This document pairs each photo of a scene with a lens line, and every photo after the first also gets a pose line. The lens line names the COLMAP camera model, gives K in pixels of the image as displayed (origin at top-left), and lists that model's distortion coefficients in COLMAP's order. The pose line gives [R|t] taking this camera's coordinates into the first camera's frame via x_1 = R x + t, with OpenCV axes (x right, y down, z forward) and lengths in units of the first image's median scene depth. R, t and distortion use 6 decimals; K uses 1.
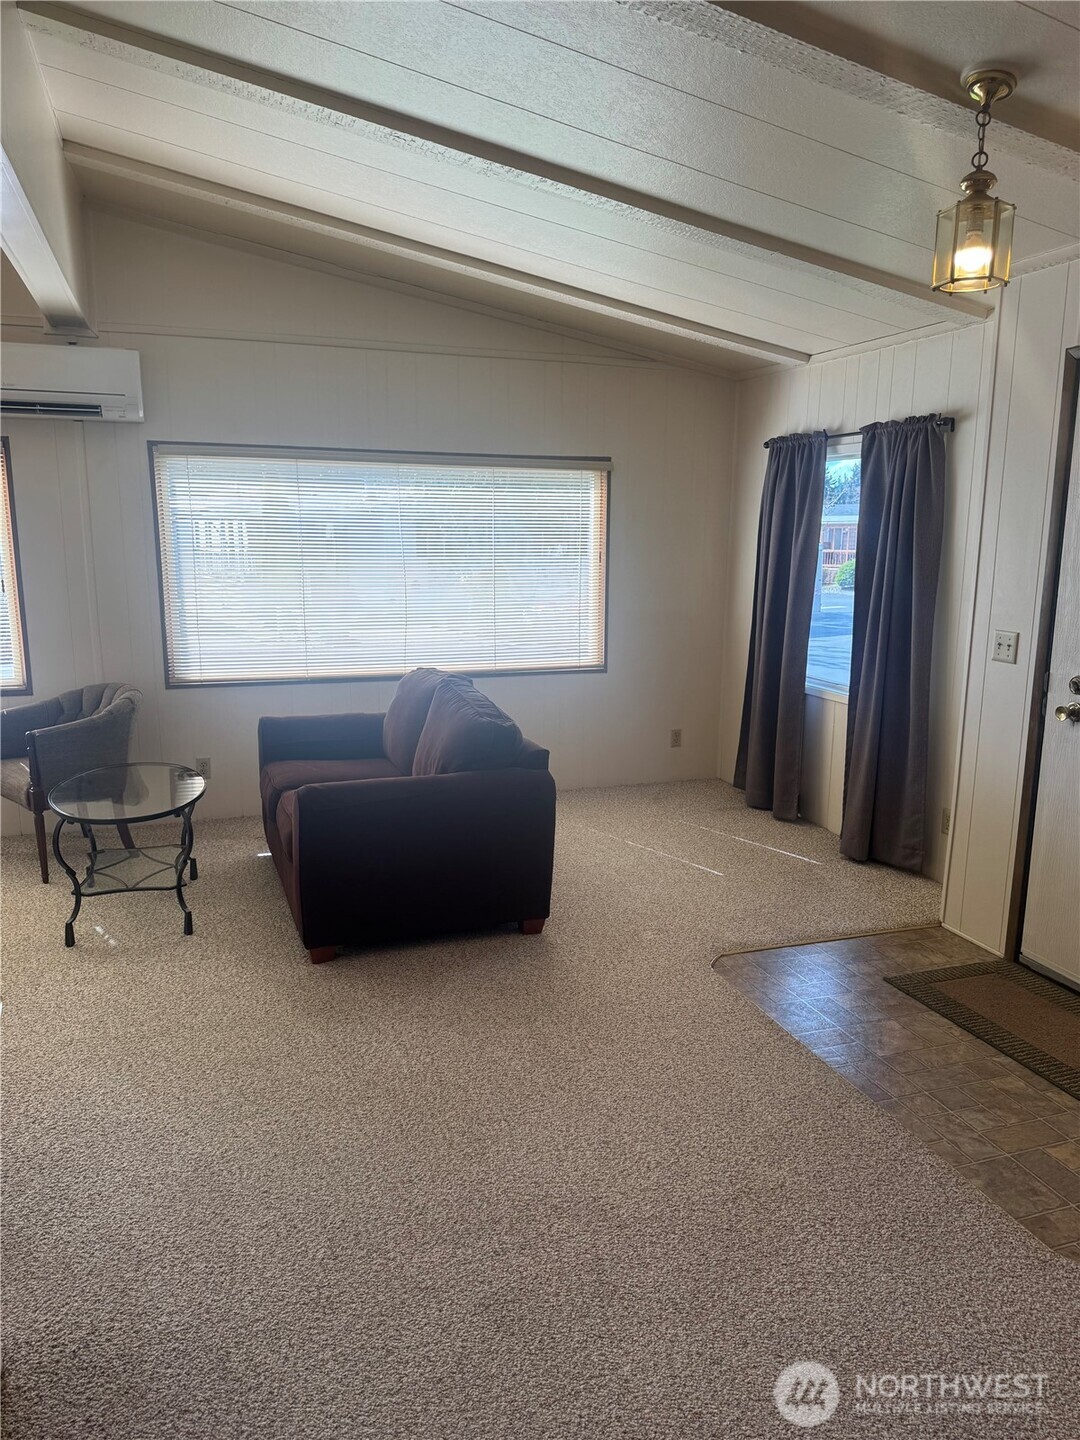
lens RADIAL K [[1024.9, 0, 536.2], [0, 1024.9, 719.8], [0, 0, 1]] dist [0.102487, -0.149787]
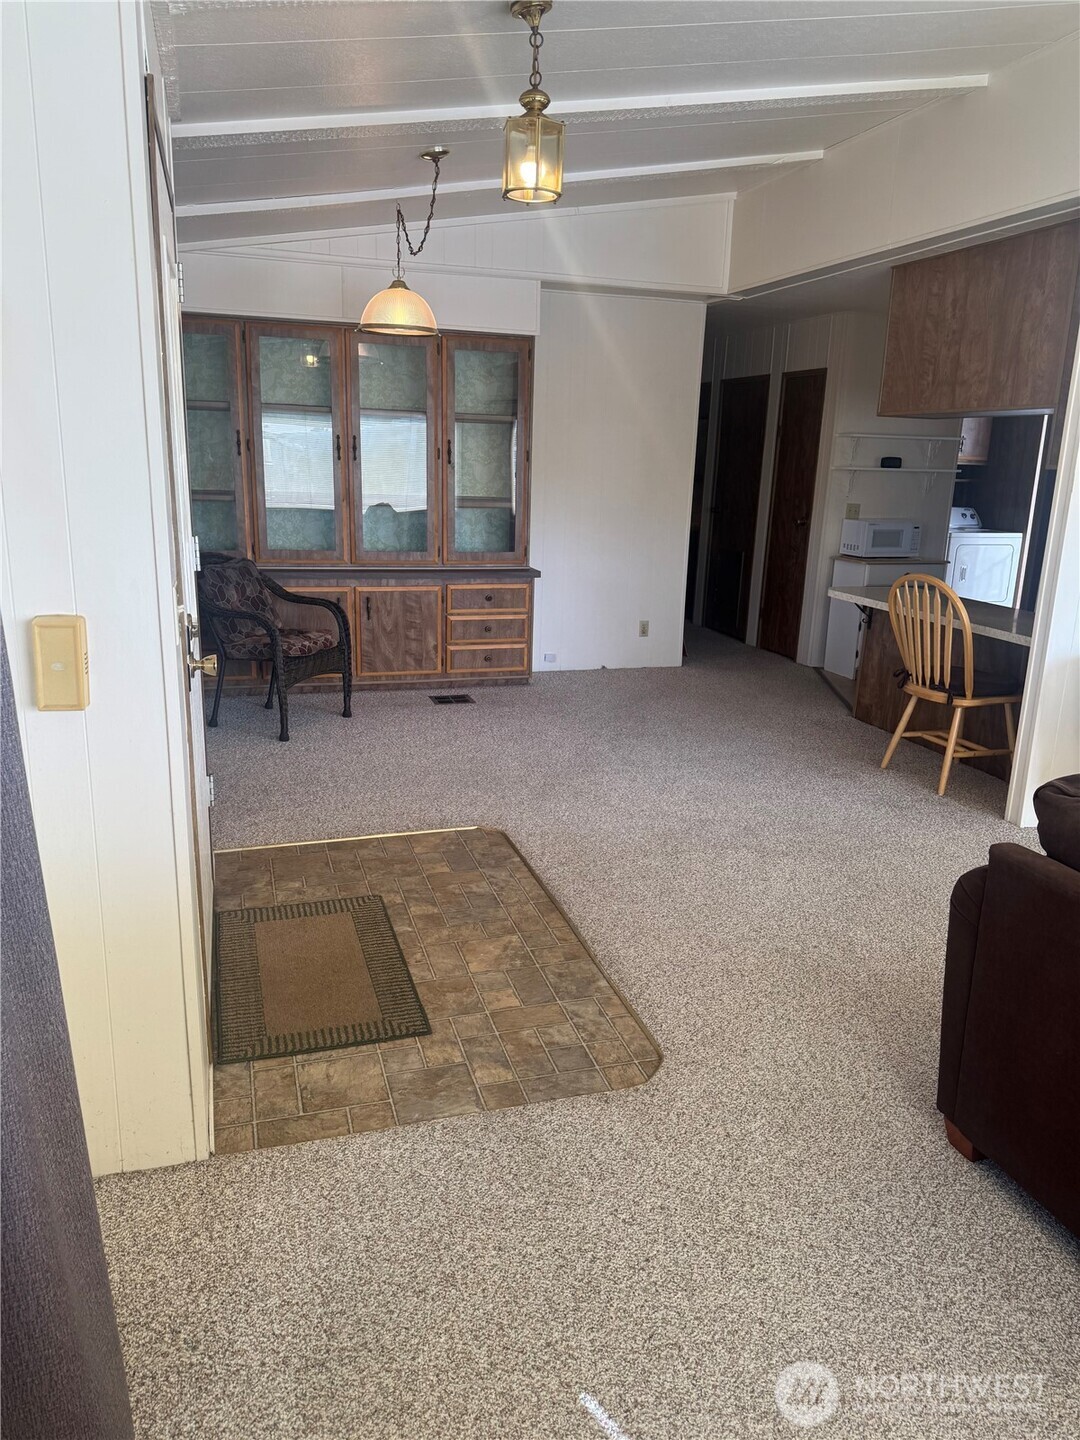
lens RADIAL K [[1024.9, 0, 536.2], [0, 1024.9, 719.8], [0, 0, 1]] dist [0.102487, -0.149787]
pose [[-0.998647, -0.044374, 0.027114, 0.316265], [-0.028284, 0.901023, 0.432848, -0.349875], [-0.043638, 0.431495, -0.901059, 1.992745]]
